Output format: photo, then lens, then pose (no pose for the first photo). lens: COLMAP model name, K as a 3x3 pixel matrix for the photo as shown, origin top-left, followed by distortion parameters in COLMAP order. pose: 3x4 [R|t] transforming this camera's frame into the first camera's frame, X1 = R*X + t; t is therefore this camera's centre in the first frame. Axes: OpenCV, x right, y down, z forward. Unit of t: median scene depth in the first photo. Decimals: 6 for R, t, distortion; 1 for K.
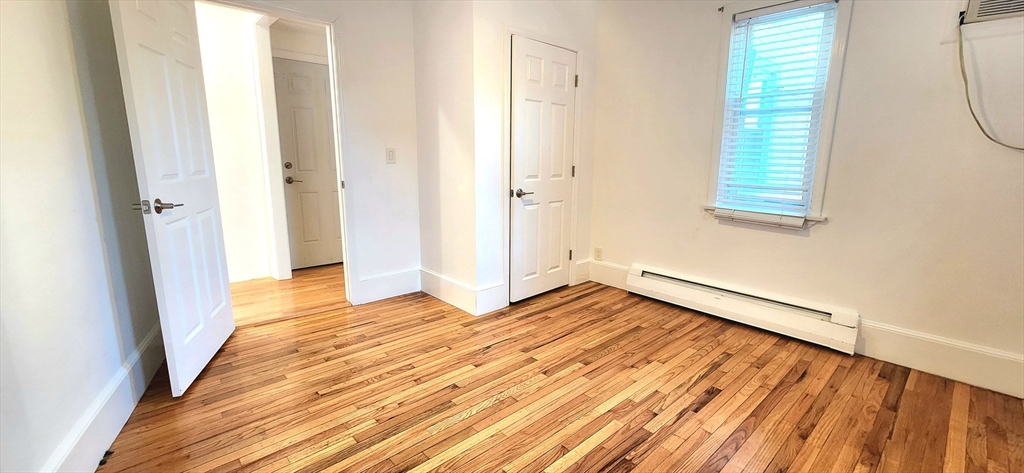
lens RADIAL K [[422.5, 0, 525.9], [0, 422.5, 237.0], [0, 0, 1]] dist [-0.000064, 0.000031]
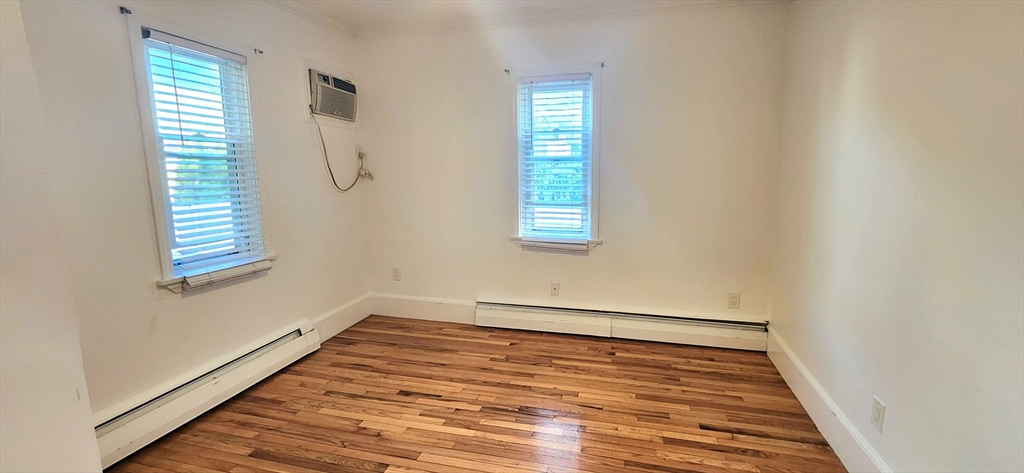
lens RADIAL K [[422.5, 0, 525.9], [0, 422.5, 237.0], [0, 0, 1]] dist [-0.000064, 0.000031]
pose [[-0.534823, -0.137157, 0.833758, -0.667836], [0.170172, 0.949036, 0.265279, -0.313060], [-0.827651, 0.283759, -0.484225, 1.106441]]
